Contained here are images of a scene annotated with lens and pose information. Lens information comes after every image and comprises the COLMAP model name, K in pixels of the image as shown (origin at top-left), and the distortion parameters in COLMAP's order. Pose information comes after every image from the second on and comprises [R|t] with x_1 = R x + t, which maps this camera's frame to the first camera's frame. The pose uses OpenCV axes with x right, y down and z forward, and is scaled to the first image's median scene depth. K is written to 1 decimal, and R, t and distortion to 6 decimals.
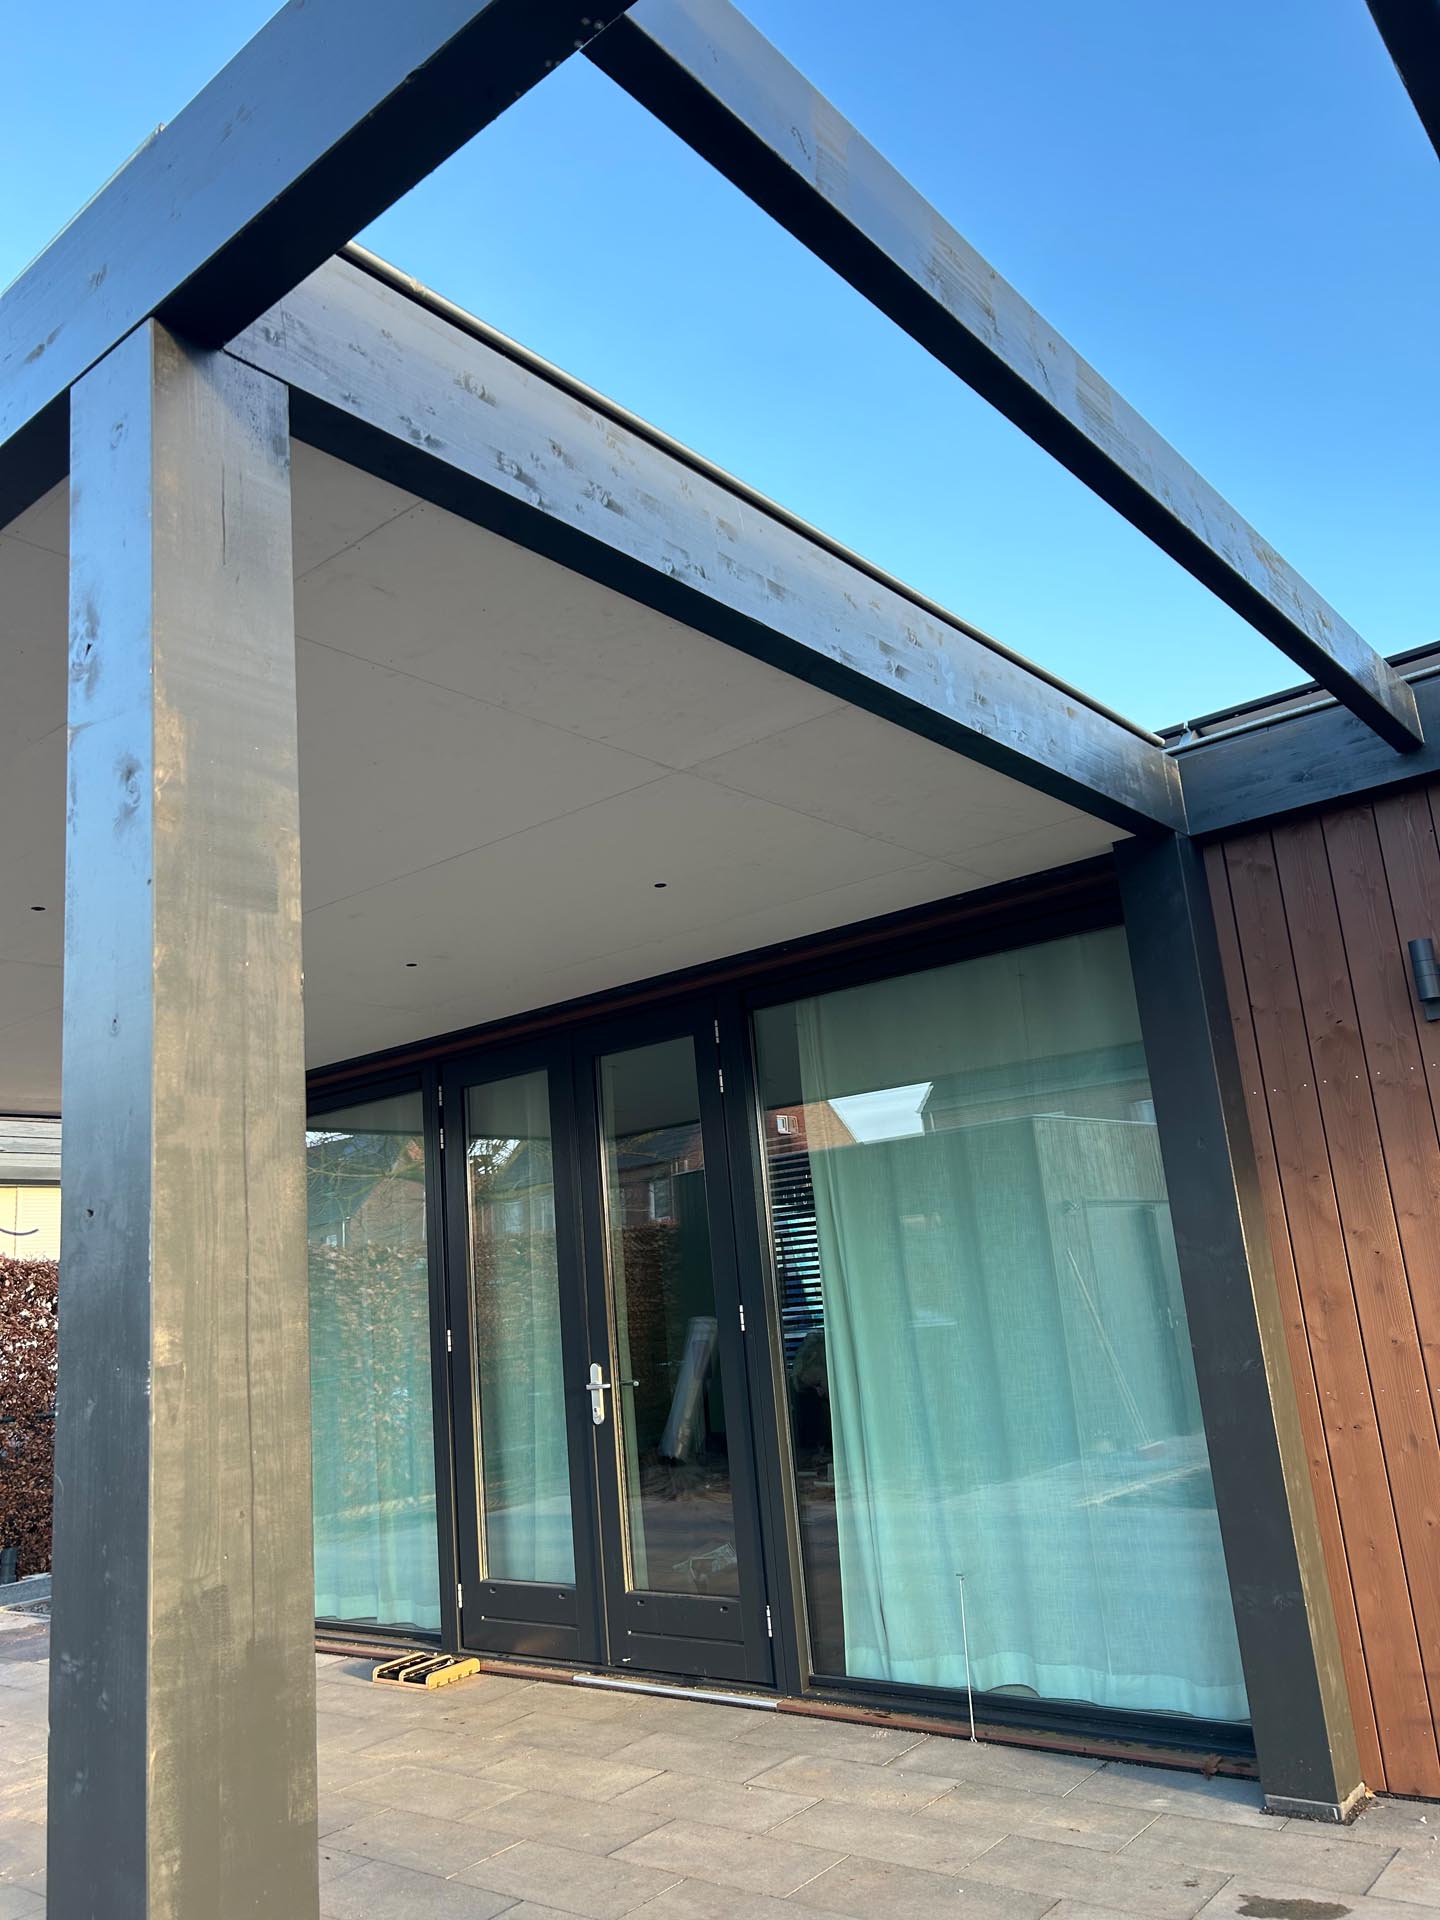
lens RADIAL K [[1436.9, 0, 720.0], [0, 1436.9, 960.0], [0, 0, 1]] dist [0.067659, -0.090356]
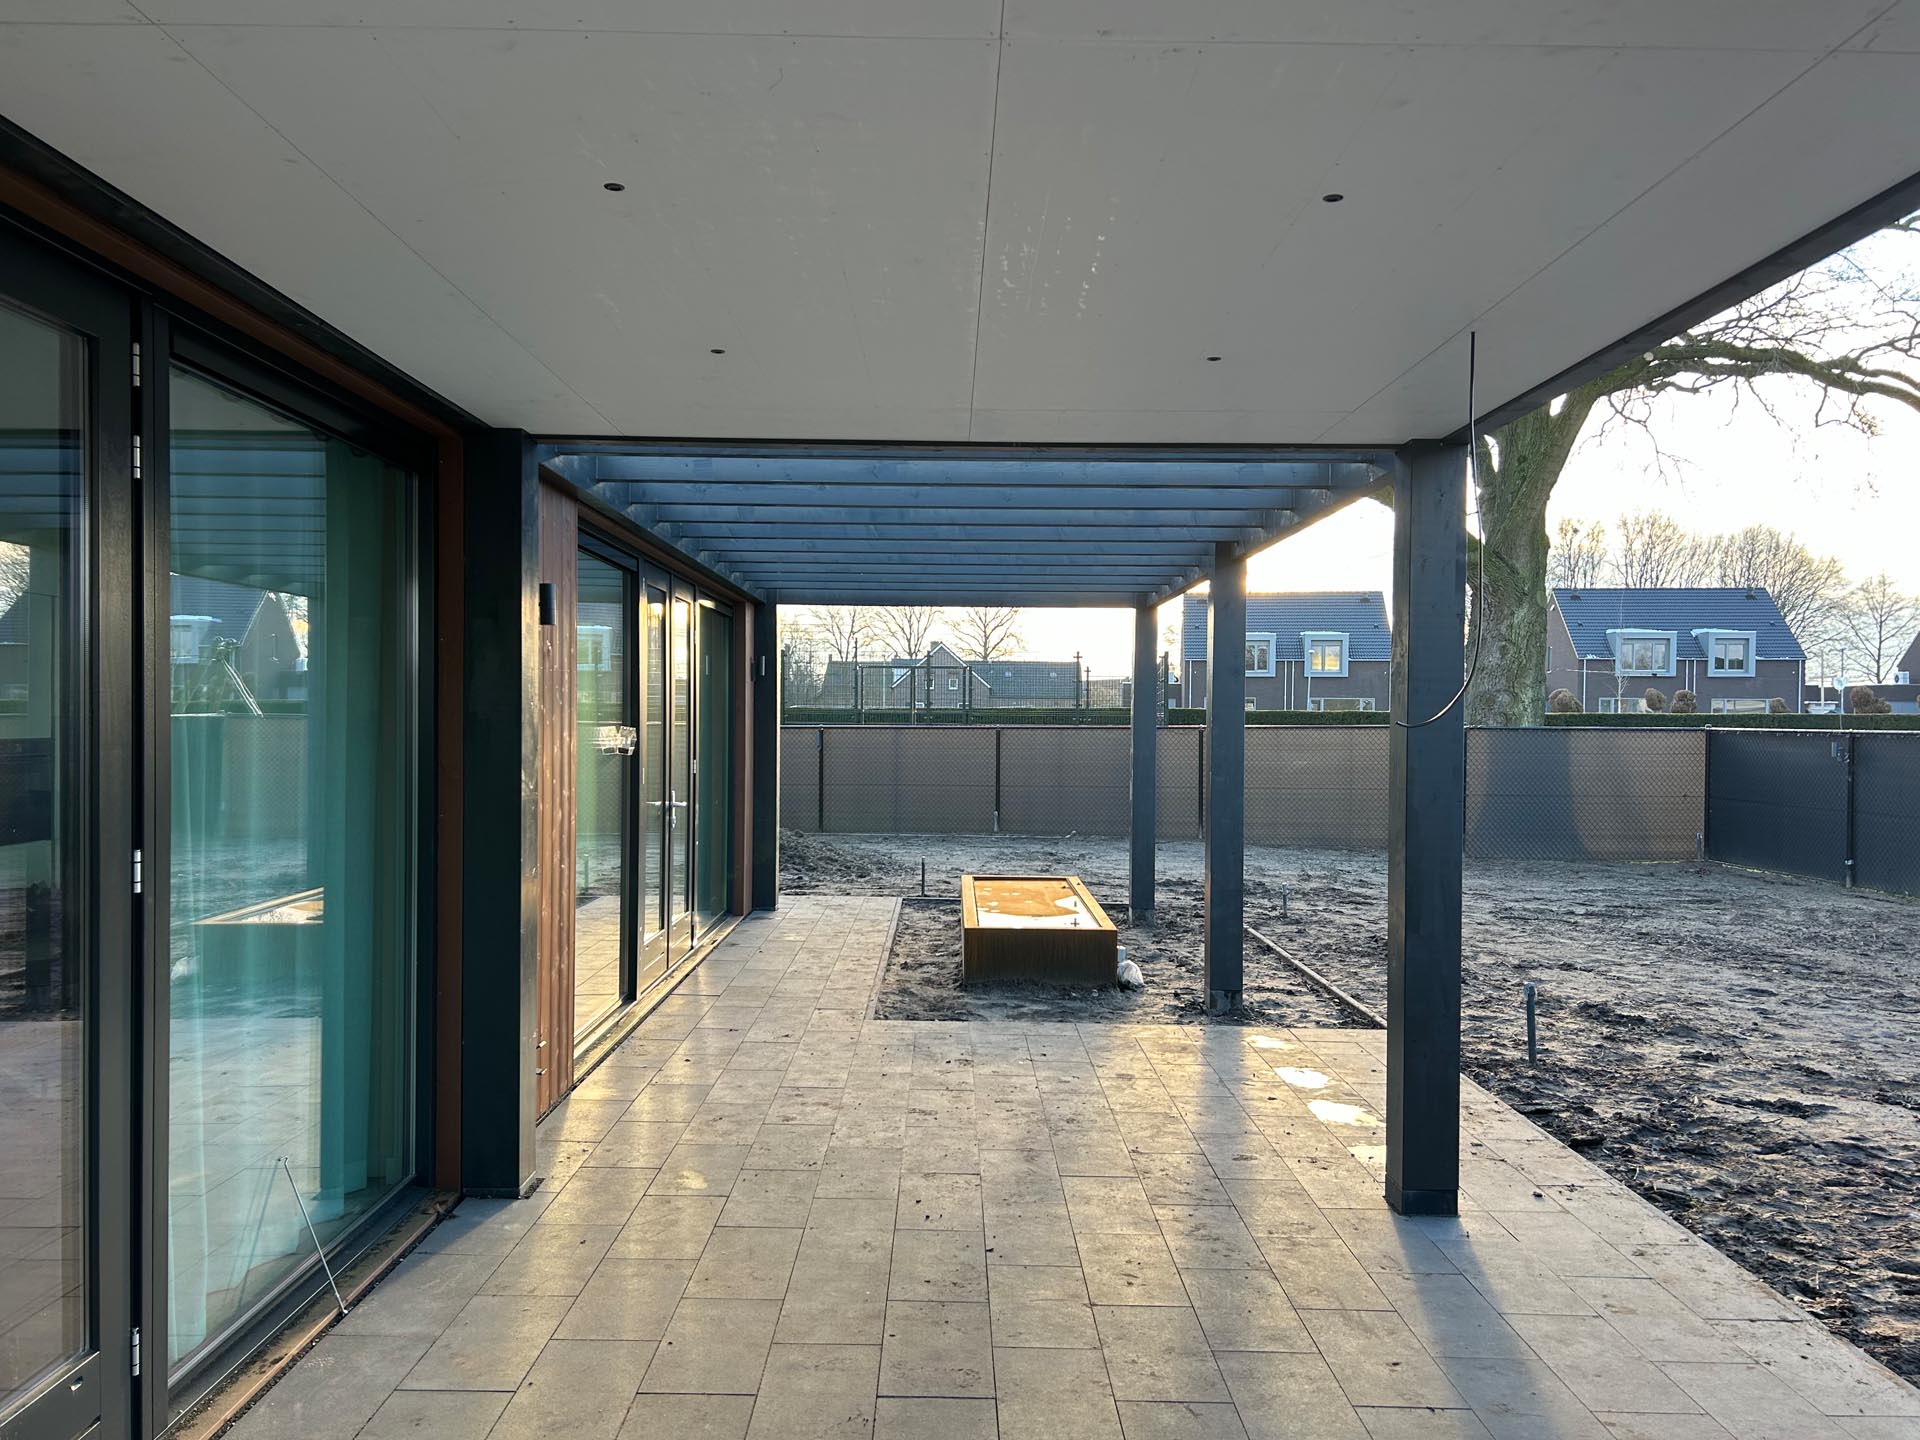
lens RADIAL K [[1436.9, 0, 960.0], [0, 1436.9, 720.0], [0, 0, 1]] dist [0.067659, -0.090356]
pose [[-0.639277, 0.081068, 0.764691, -0.862234], [-0.121762, 0.971210, -0.204755, 0.358886], [-0.759275, -0.224006, -0.611002, 1.494556]]
